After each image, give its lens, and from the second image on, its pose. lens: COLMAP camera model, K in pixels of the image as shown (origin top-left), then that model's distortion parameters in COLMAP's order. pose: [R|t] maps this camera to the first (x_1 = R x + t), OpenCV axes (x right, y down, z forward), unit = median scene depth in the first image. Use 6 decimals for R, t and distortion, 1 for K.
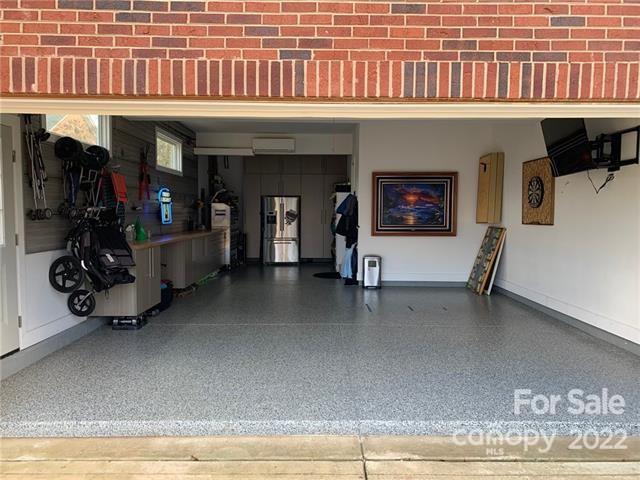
lens RADIAL K [[480.7, 0, 322.6], [0, 480.7, 242.9], [0, 0, 1]] dist [0.013796, -0.040629]
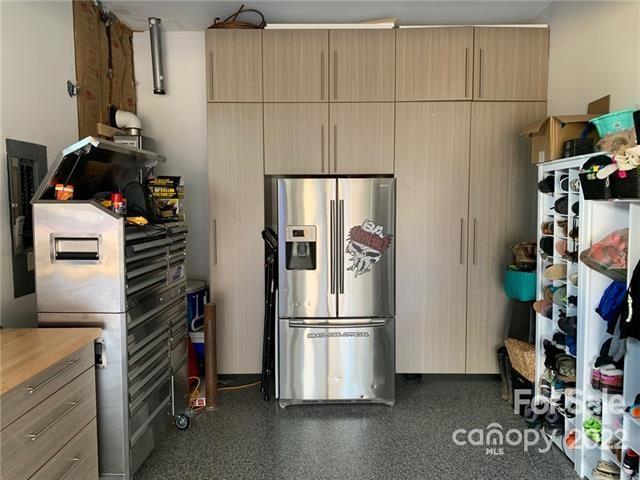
lens RADIAL K [[480.7, 0, 317.8], [0, 480.7, 238.4], [0, 0, 1]] dist [0.013796, -0.040629]
pose [[0.999921, -0.004094, -0.011878, -0.103427], [0.004185, 0.999962, 0.007626, -0.067989], [0.011846, -0.007675, 0.999900, 0.788370]]
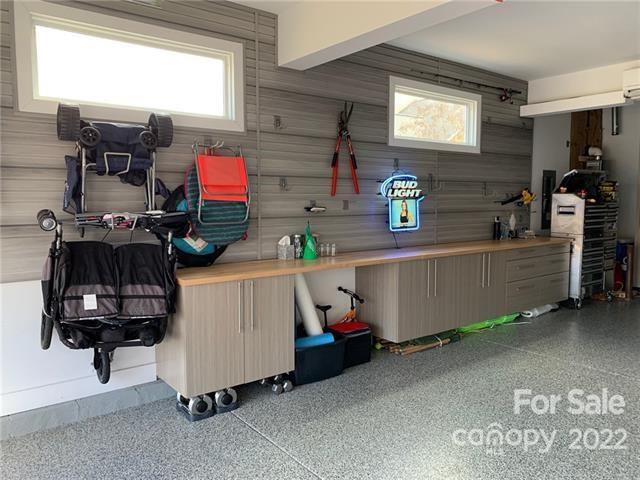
lens RADIAL K [[480.7, 0, 319.1], [0, 480.7, 240.9], [0, 0, 1]] dist [0.013796, -0.040629]
pose [[0.594440, 0.064785, -0.801526, 0.084455], [-0.045891, 0.997858, 0.046619, -0.037928], [0.802830, 0.009070, 0.596140, 0.400573]]
